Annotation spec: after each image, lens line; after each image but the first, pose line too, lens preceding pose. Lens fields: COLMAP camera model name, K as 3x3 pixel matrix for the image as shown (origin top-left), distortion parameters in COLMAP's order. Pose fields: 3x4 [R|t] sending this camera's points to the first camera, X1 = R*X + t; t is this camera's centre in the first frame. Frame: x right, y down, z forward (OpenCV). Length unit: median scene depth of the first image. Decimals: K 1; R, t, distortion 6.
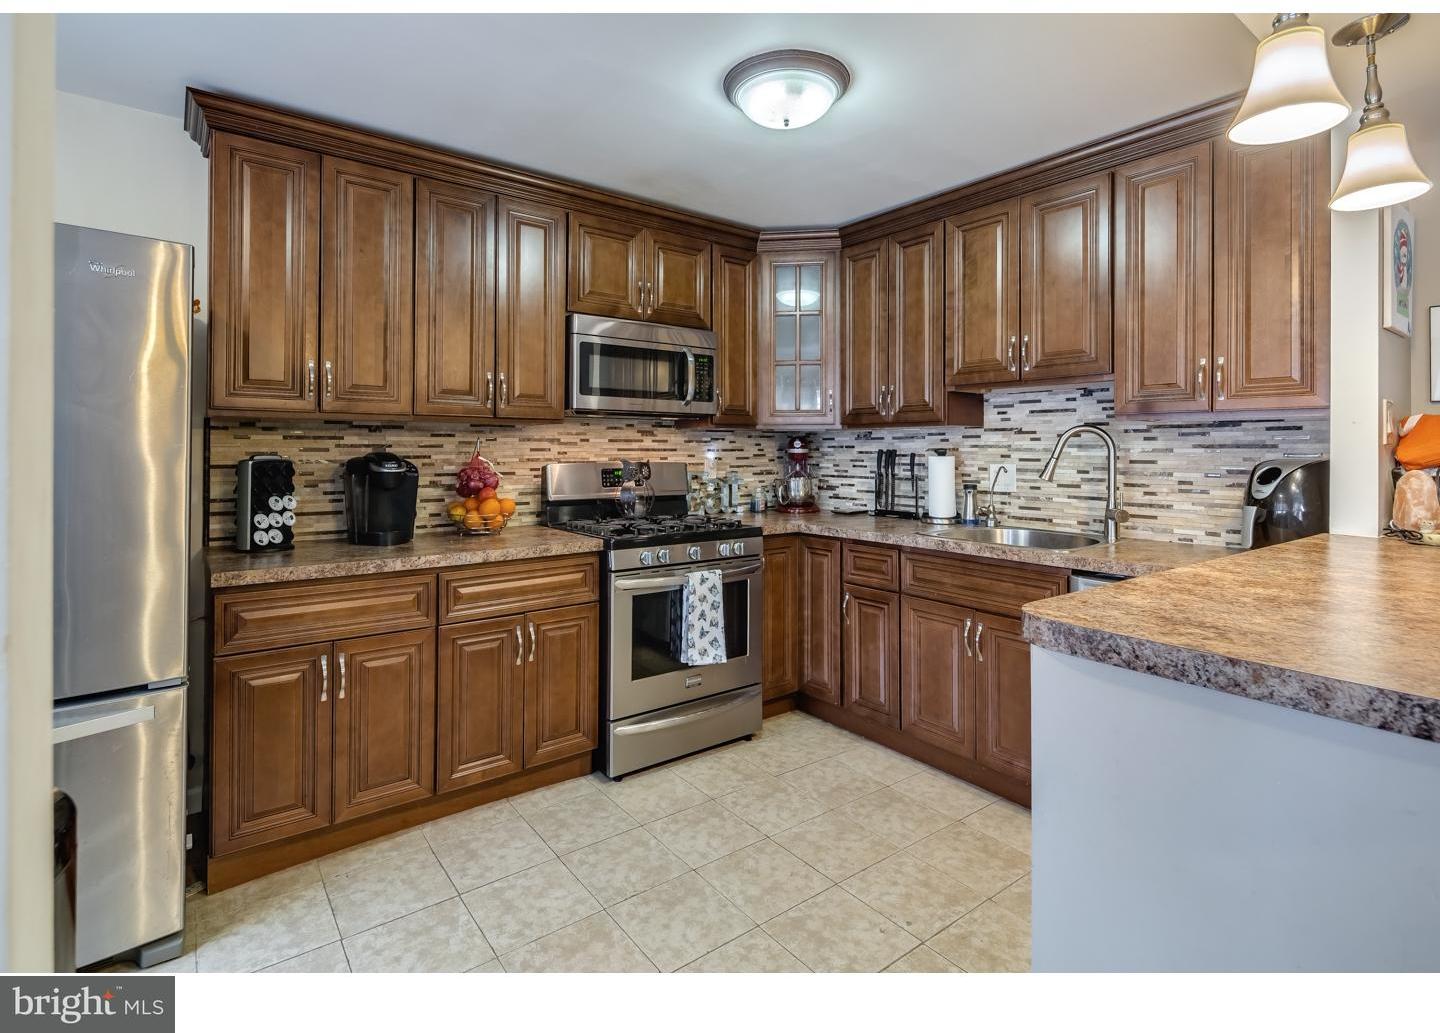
lens RADIAL K [[691.0, 0, 745.2], [0, 691.0, 439.1], [0, 0, 1]] dist [-0.000383, -0.000553]
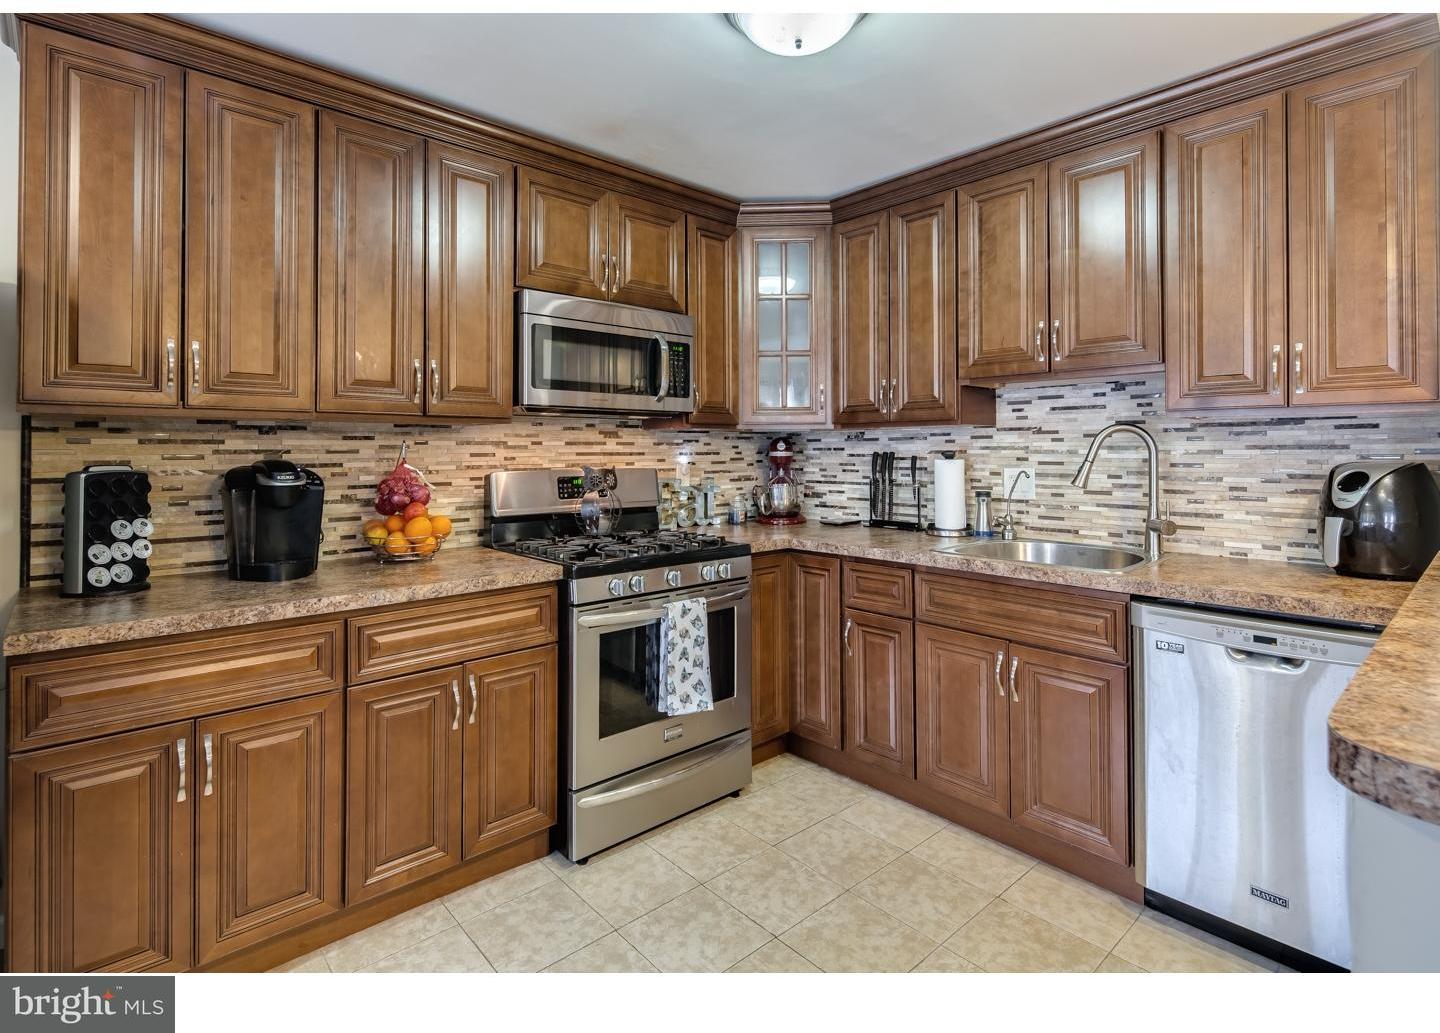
lens RADIAL K [[691.0, 0, 745.2], [0, 691.0, 439.1], [0, 0, 1]] dist [-0.000383, -0.000553]
pose [[0.997135, -0.003984, 0.075544, -0.050089], [0.004112, 0.999990, -0.001540, -0.001095], [-0.075537, 0.001846, 0.997141, 0.166551]]
